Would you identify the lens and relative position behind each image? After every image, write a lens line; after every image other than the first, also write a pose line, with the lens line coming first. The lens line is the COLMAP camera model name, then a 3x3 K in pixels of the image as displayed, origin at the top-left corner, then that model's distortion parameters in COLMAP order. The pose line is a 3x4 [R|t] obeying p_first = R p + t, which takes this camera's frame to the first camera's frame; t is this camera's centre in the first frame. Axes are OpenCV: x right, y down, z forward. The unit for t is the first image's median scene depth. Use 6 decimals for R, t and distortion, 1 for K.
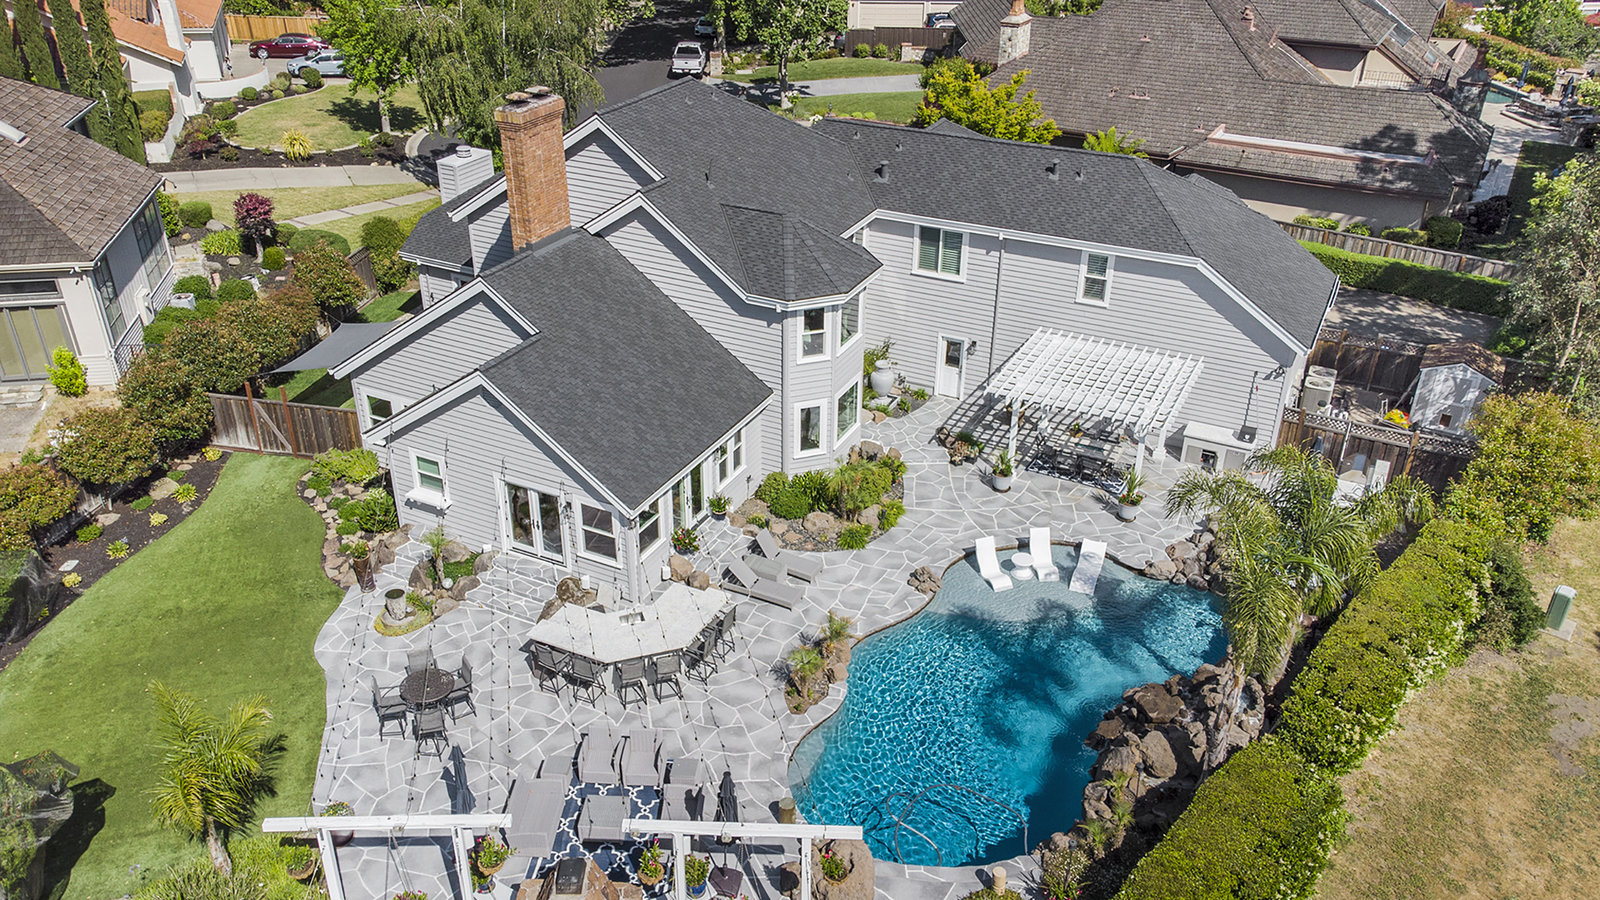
lens RADIAL K [[1238.8, 0, 800.0], [0, 1238.8, 450.0], [0, 0, 1]] dist [-0.007484, 0.086221]
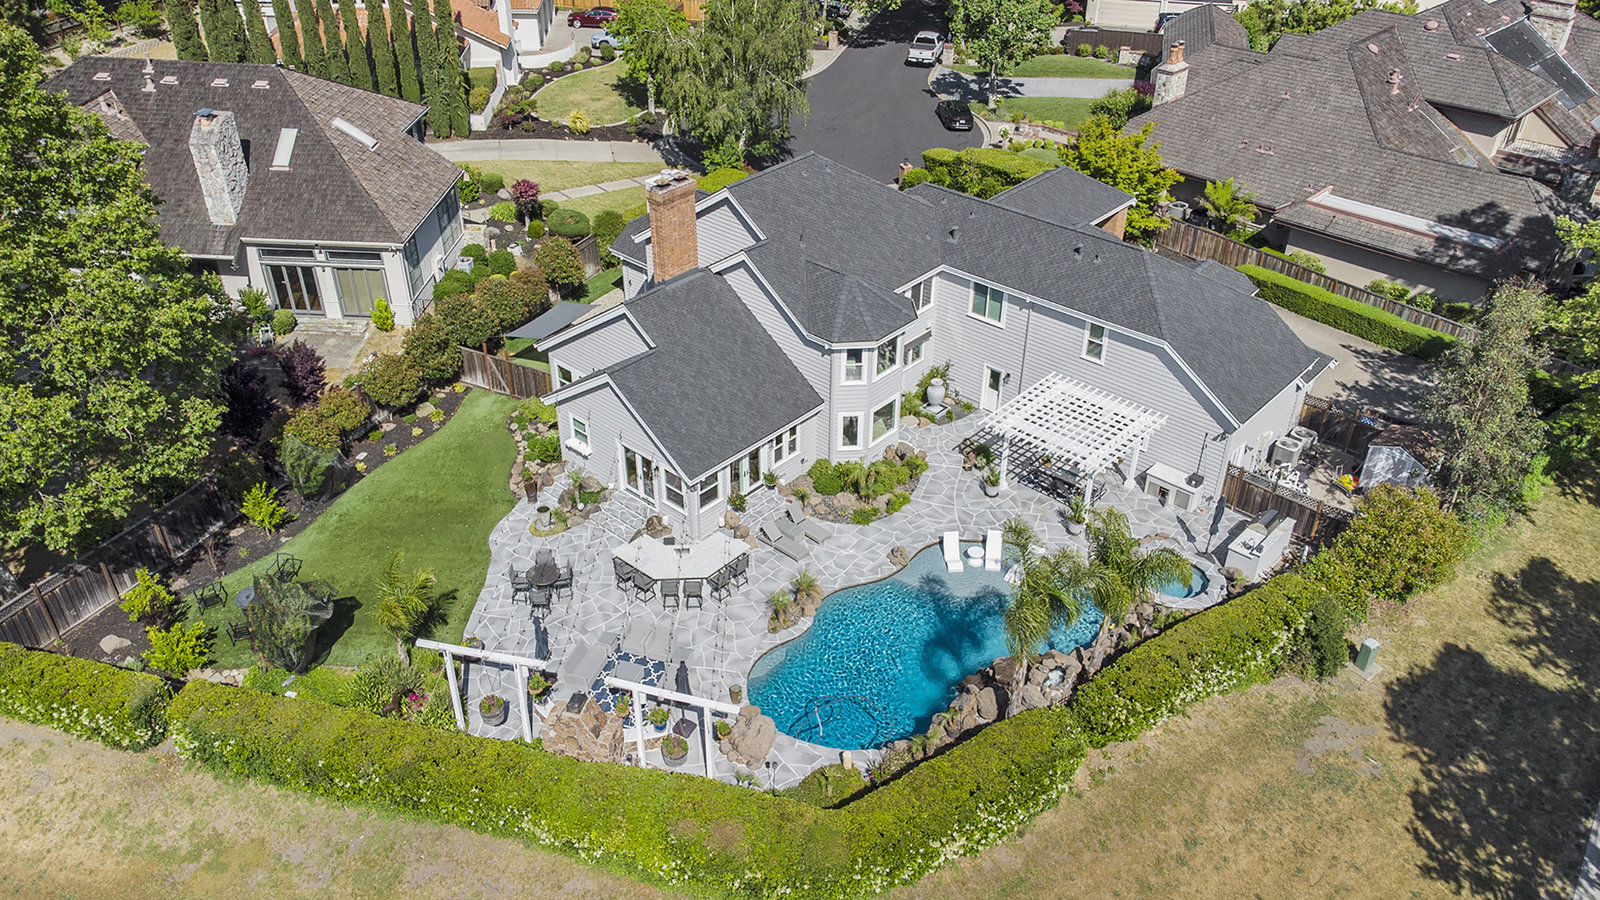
lens RADIAL K [[1218.3, 0, 800.0], [0, 1218.3, 437.6], [0, 0, 1]] dist [-0.000519, 0.078496]
pose [[0.964343, 0.139936, -0.224635, 0.259128], [-0.123871, 0.988724, 0.084151, -0.117200], [0.233878, -0.053325, 0.970803, -0.319877]]
